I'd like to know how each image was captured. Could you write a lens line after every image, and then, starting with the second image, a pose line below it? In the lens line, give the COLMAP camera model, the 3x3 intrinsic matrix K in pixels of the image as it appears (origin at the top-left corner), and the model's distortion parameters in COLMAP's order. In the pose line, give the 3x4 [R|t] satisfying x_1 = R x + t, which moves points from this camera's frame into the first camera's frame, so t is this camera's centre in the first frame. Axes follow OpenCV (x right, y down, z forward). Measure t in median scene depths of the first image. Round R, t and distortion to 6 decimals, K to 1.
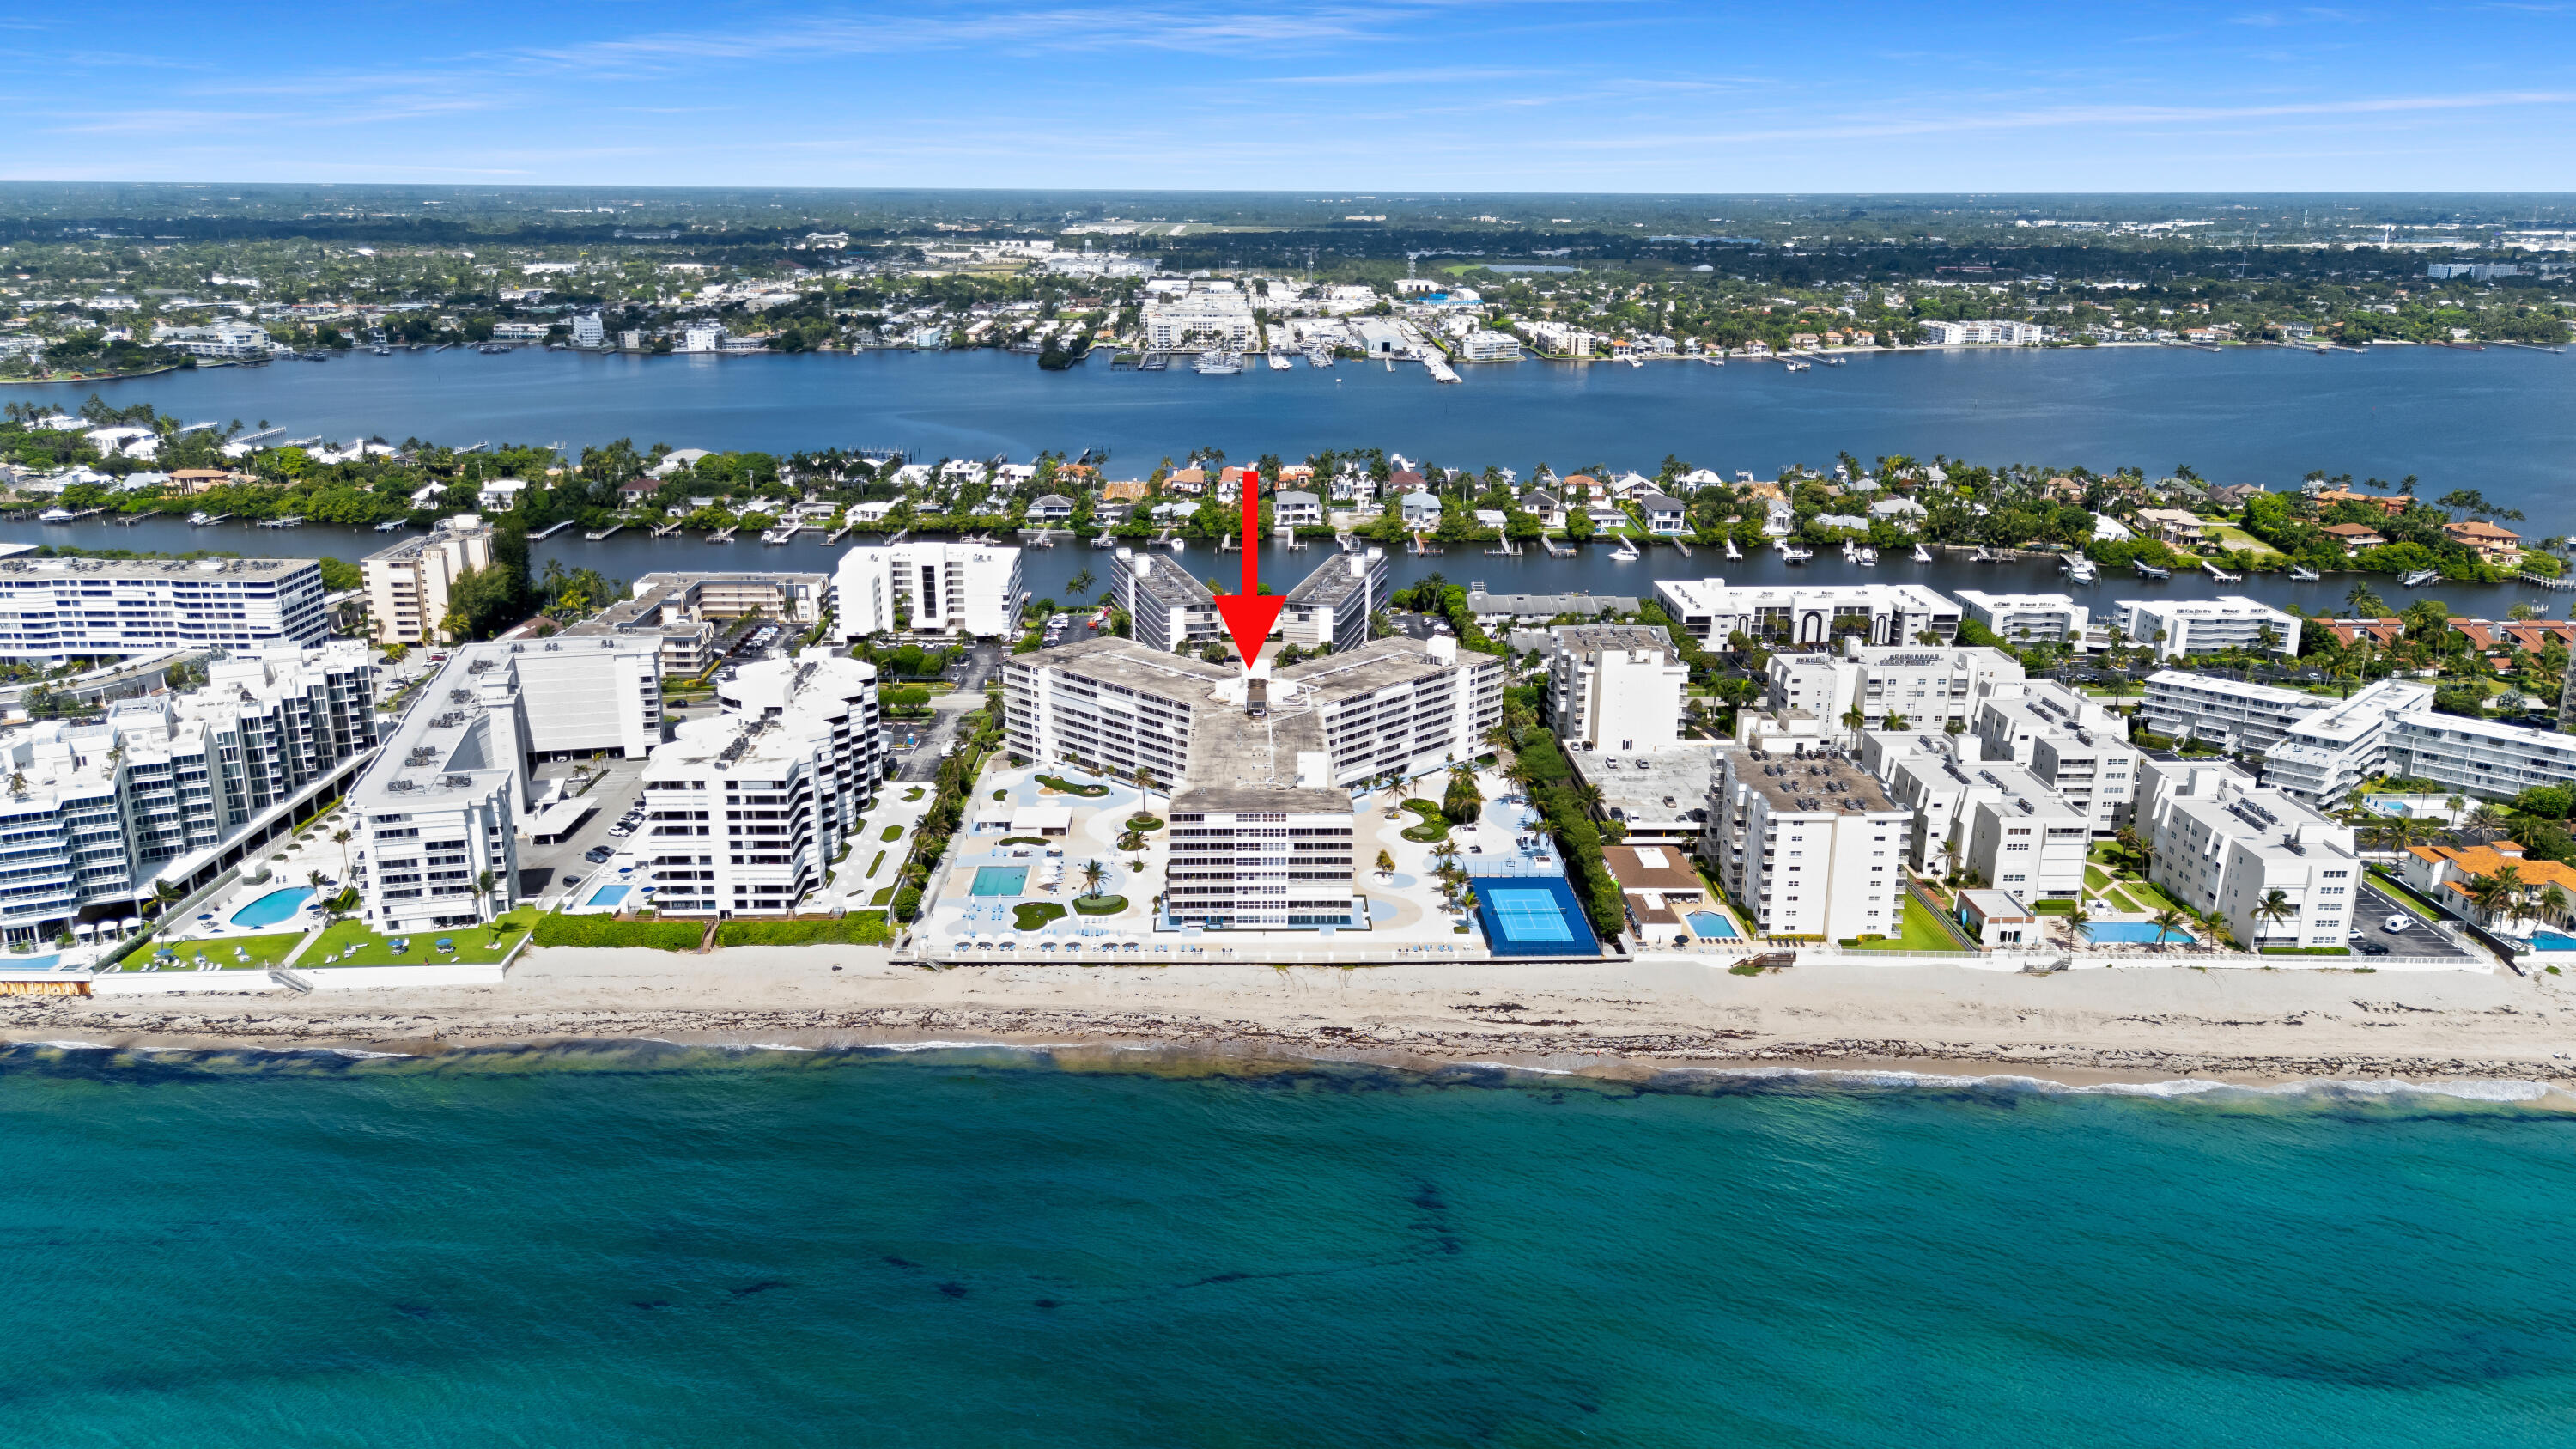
lens RADIAL K [[1877.2, 0, 1282.2], [0, 1877.2, 730.2], [0, 0, 1]] dist [0.091771, -0.082422]
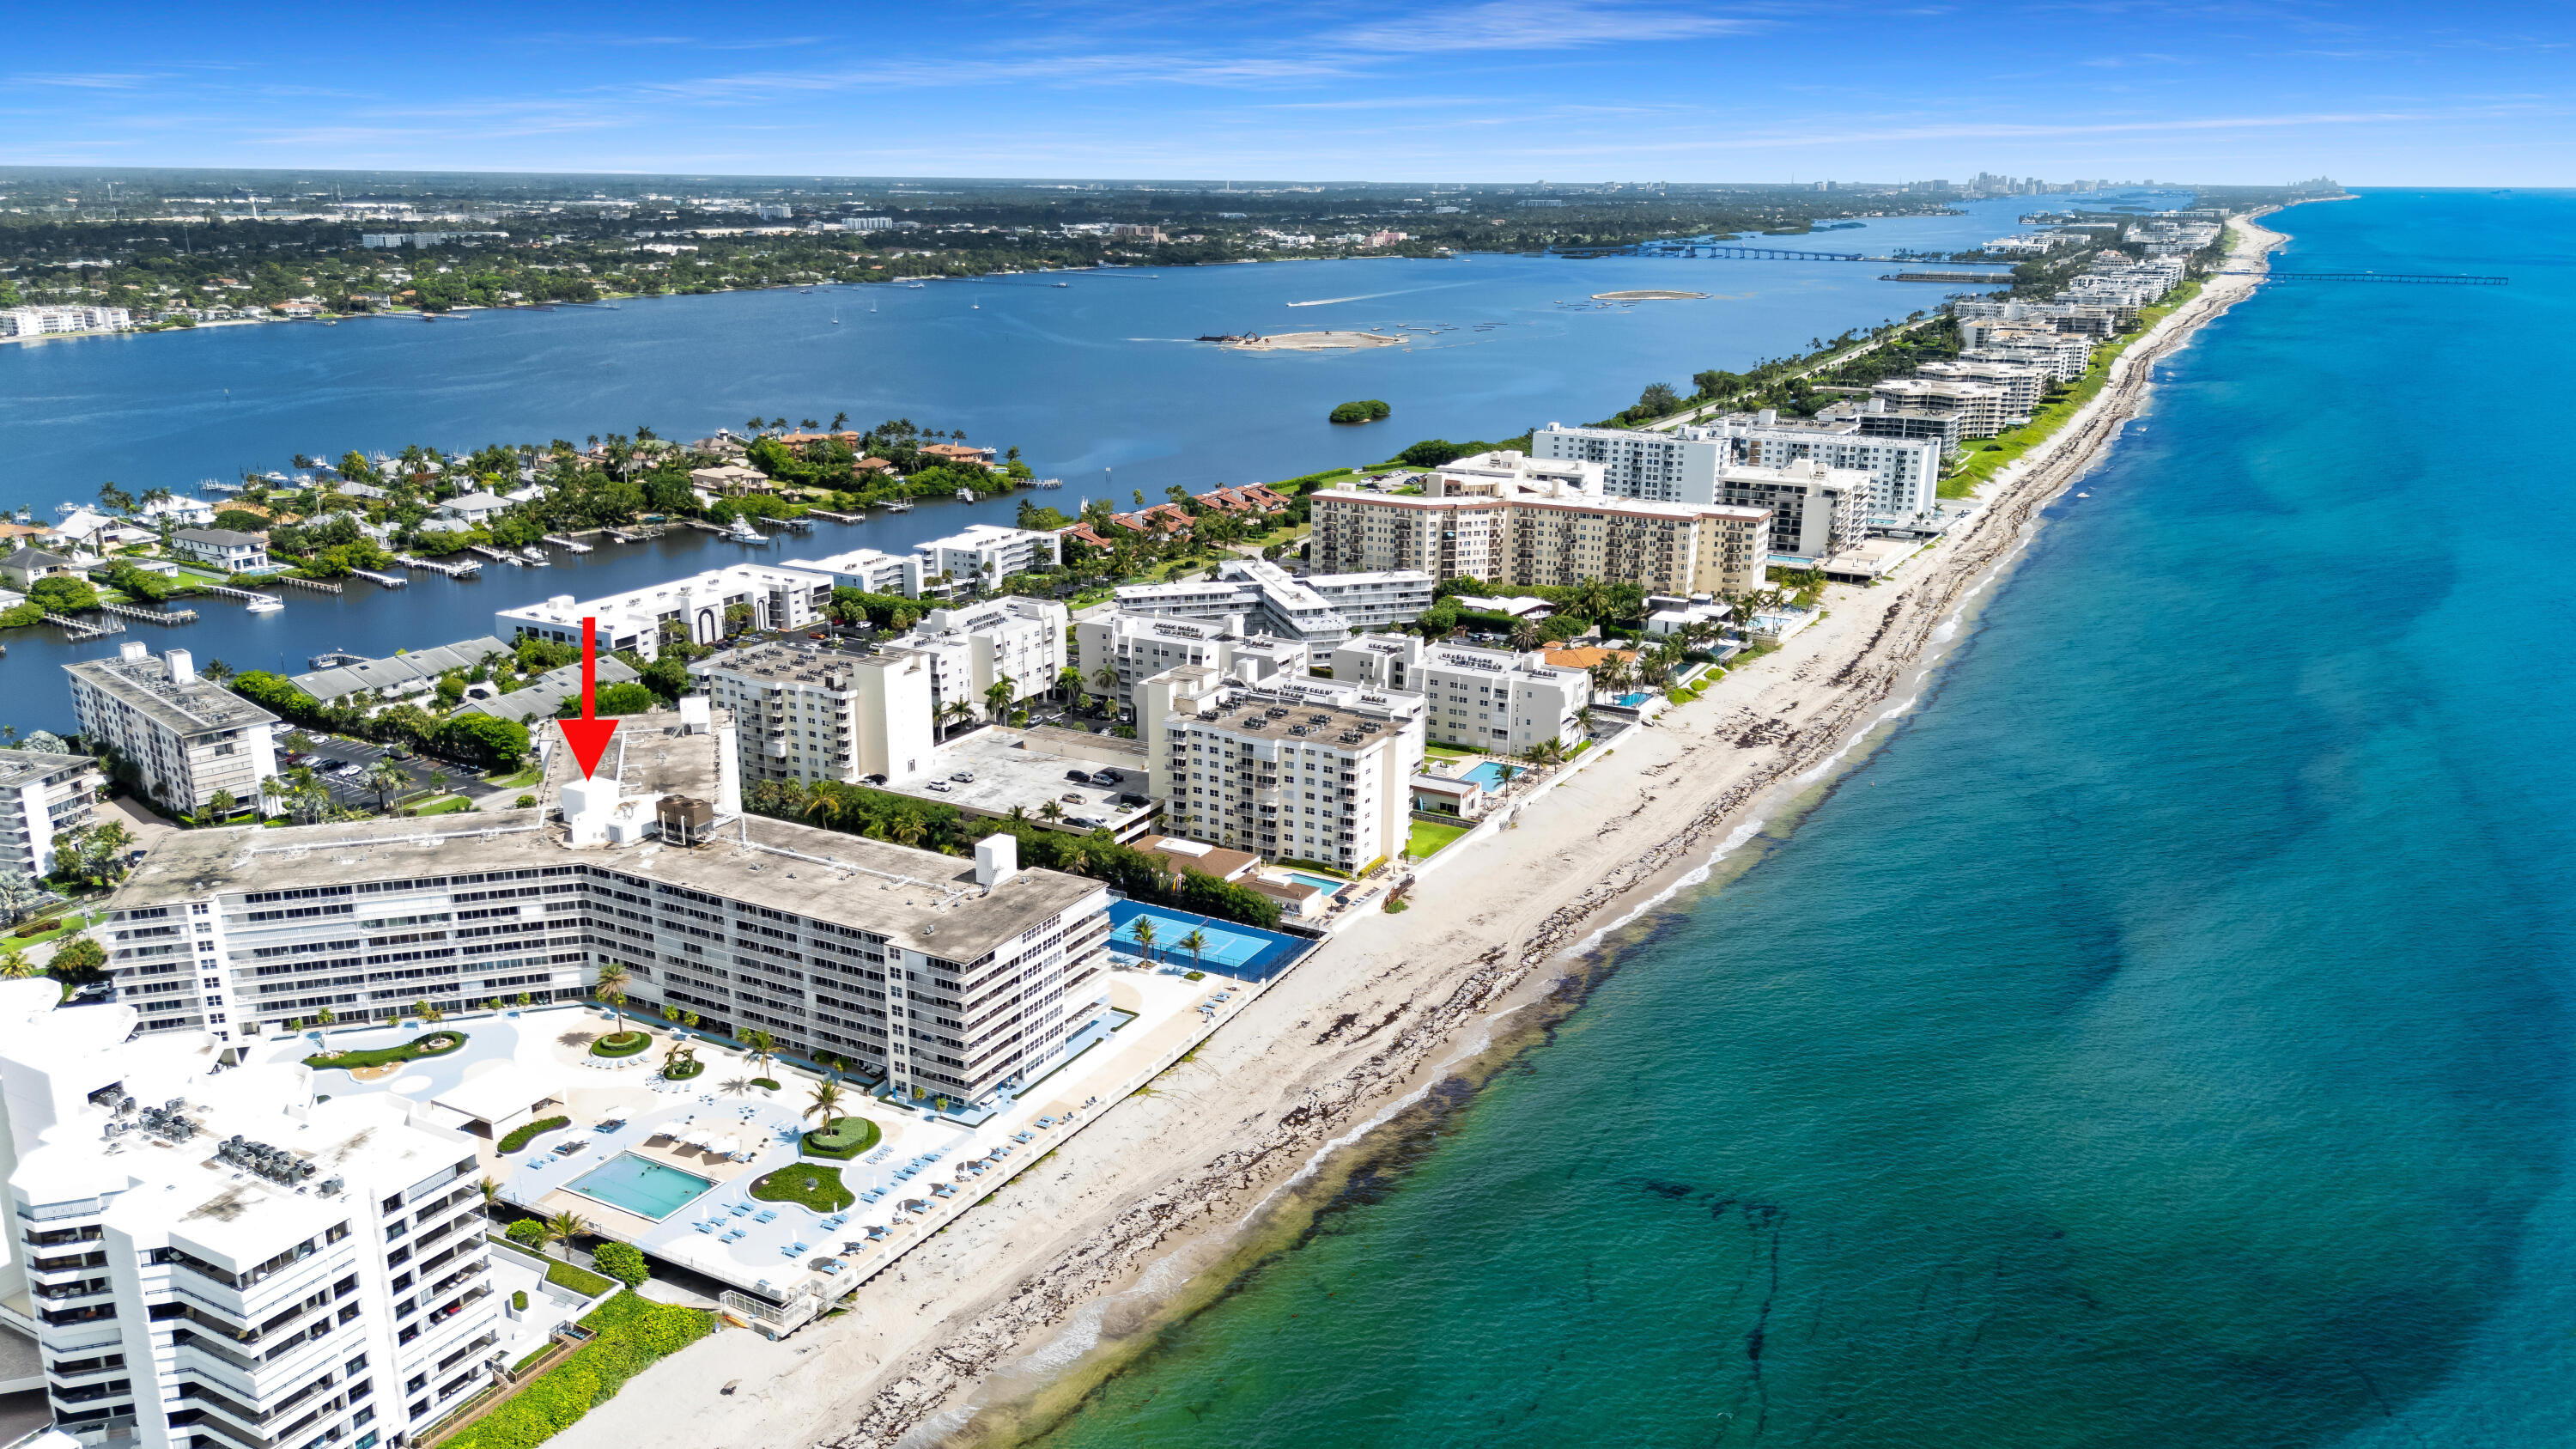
lens RADIAL K [[1880.0, 0, 1280.7], [0, 1880.0, 735.0], [0, 0, 1]] dist [0.124303, -0.163893]
pose [[0.503899, -0.247466, 0.827555, -0.540852], [0.236762, 0.960958, 0.143193, -0.108788], [-0.830680, 0.123779, 0.542816, 0.444935]]
